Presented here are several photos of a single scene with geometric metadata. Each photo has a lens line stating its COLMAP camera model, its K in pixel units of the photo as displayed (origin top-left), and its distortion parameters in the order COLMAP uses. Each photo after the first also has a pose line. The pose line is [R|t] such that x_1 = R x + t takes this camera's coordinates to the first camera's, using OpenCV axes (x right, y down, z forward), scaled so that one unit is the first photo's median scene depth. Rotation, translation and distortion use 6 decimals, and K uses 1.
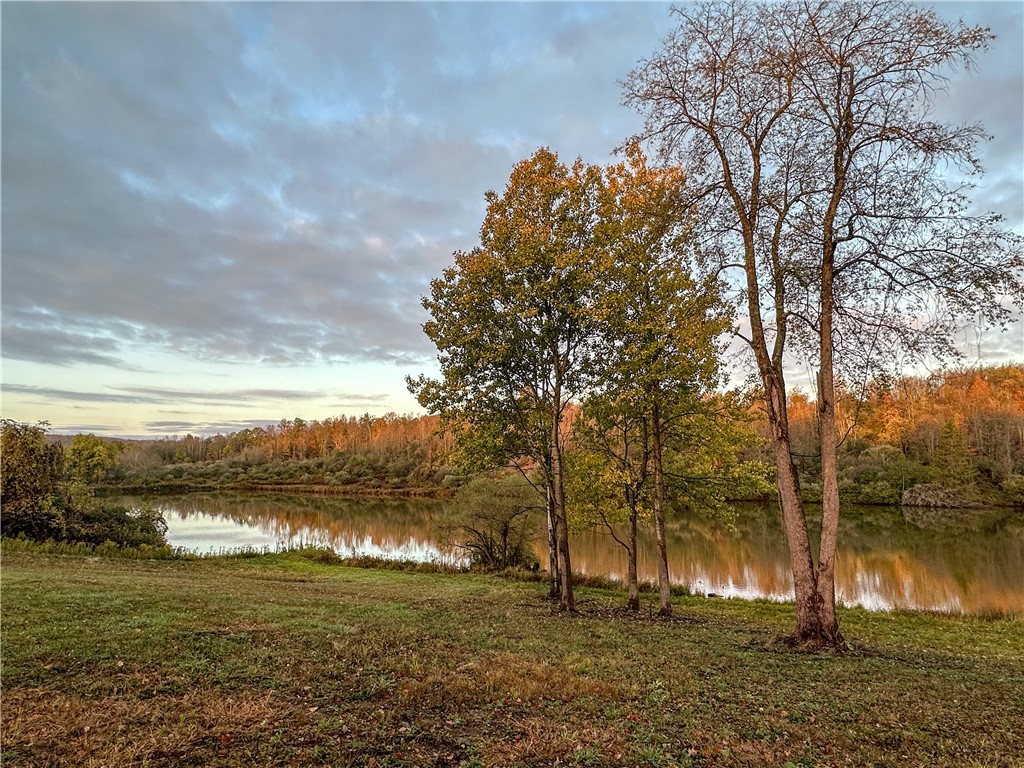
lens RADIAL K [[574.3, 0, 512.0], [0, 574.3, 384.0], [0, 0, 1]] dist [0.002612, 0.000527]
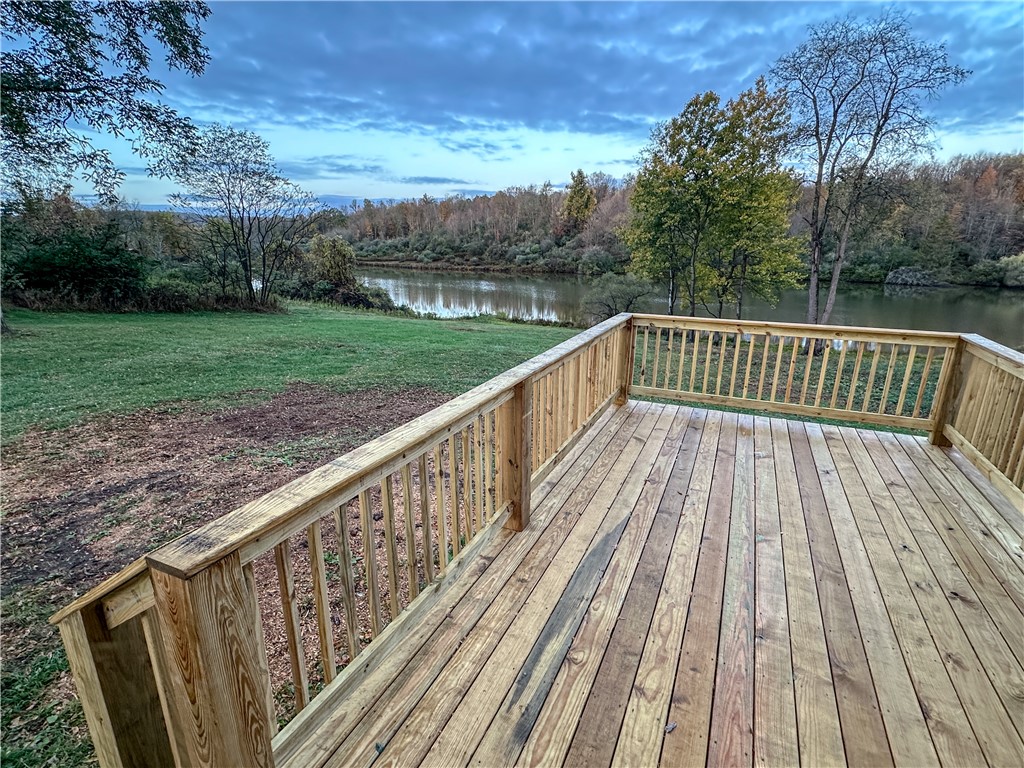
lens RADIAL K [[517.6, 0, 512.0], [0, 517.6, 384.0], [0, 0, 1]] dist [-0.001930, -0.000501]
pose [[0.999179, 0.016084, -0.037176, -0.089958], [0.000393, 0.913899, 0.405942, -0.046179], [0.040505, -0.405624, 0.913142, -0.152484]]
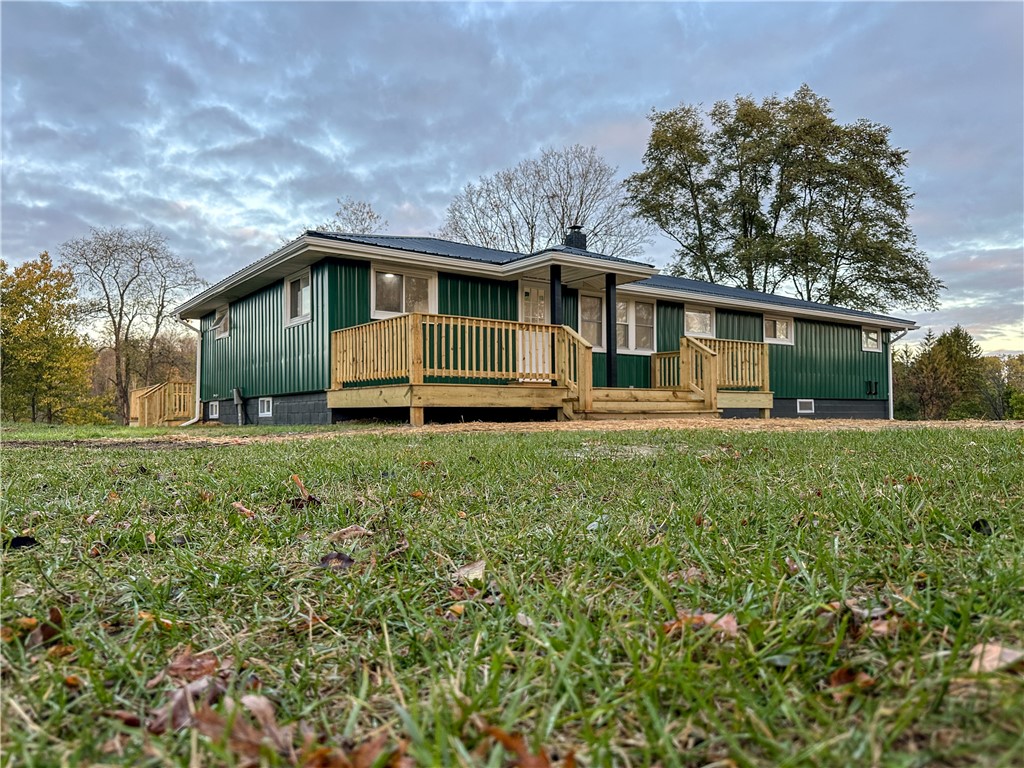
lens RADIAL K [[706.5, 0, 512.0], [0, 706.5, 384.0], [0, 0, 1]] dist [0.002073, 0.000503]
pose [[0.514088, 0.028935, 0.857249, -0.190042], [-0.106002, 0.993913, 0.030022, -0.050112], [-0.851162, -0.106304, 0.514026, -0.289571]]
